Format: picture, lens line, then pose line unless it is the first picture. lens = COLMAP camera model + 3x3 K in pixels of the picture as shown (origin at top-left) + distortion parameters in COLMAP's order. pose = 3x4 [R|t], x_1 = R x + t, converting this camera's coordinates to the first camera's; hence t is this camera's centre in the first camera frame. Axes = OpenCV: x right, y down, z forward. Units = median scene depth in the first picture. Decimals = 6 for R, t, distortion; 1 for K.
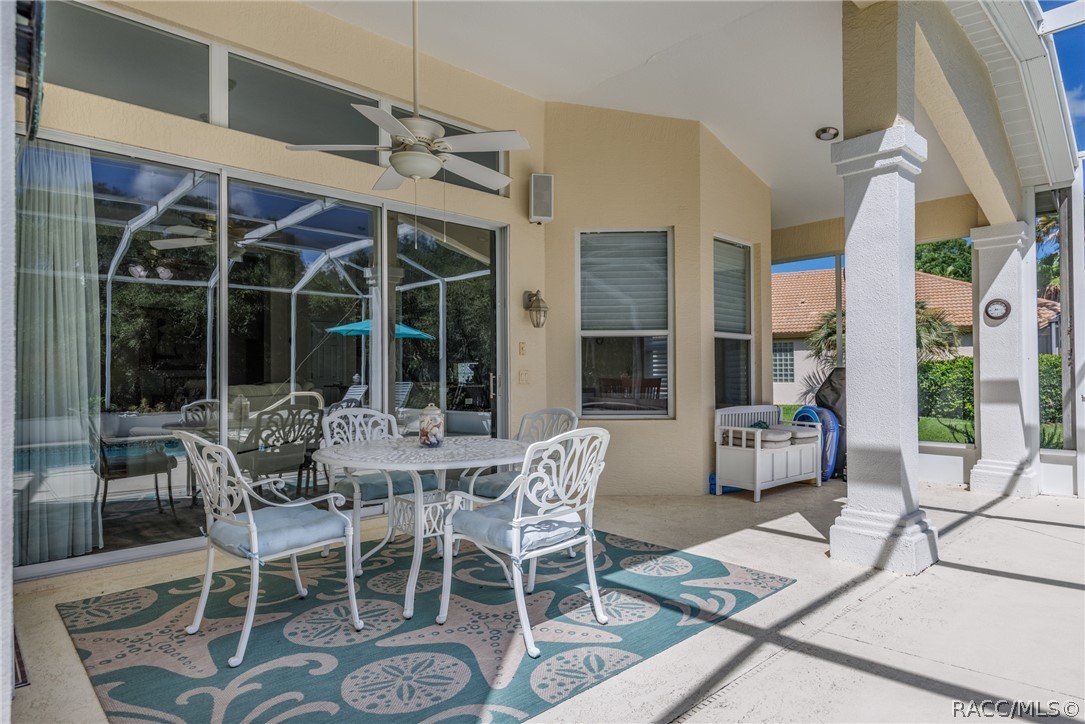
lens RADIAL K [[632.2, 0, 542.1], [0, 632.2, 374.8], [0, 0, 1]] dist [-0.000701, 0.000729]
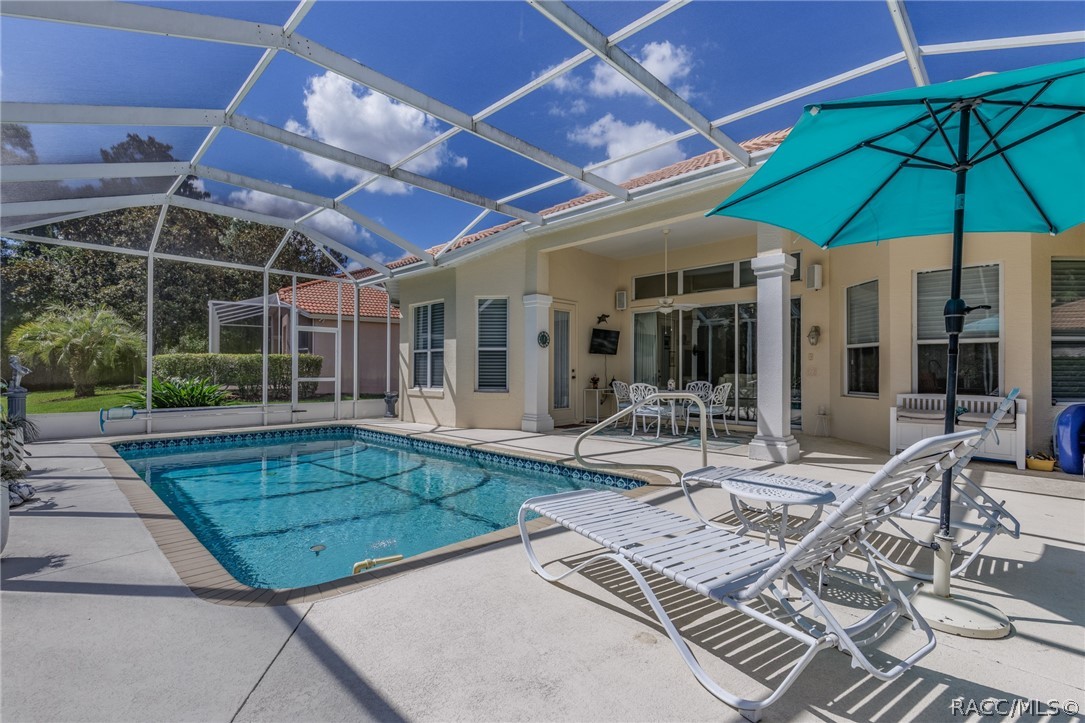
lens RADIAL K [[501.5, 0, 540.3], [0, 501.5, 363.1], [0, 0, 1]] dist [0.003013, 0.000021]
pose [[0.033431, 0.002032, -0.999439, 1.474852], [0.004776, 0.999986, 0.002193, -0.026610], [0.999430, -0.004847, 0.033421, 0.107443]]
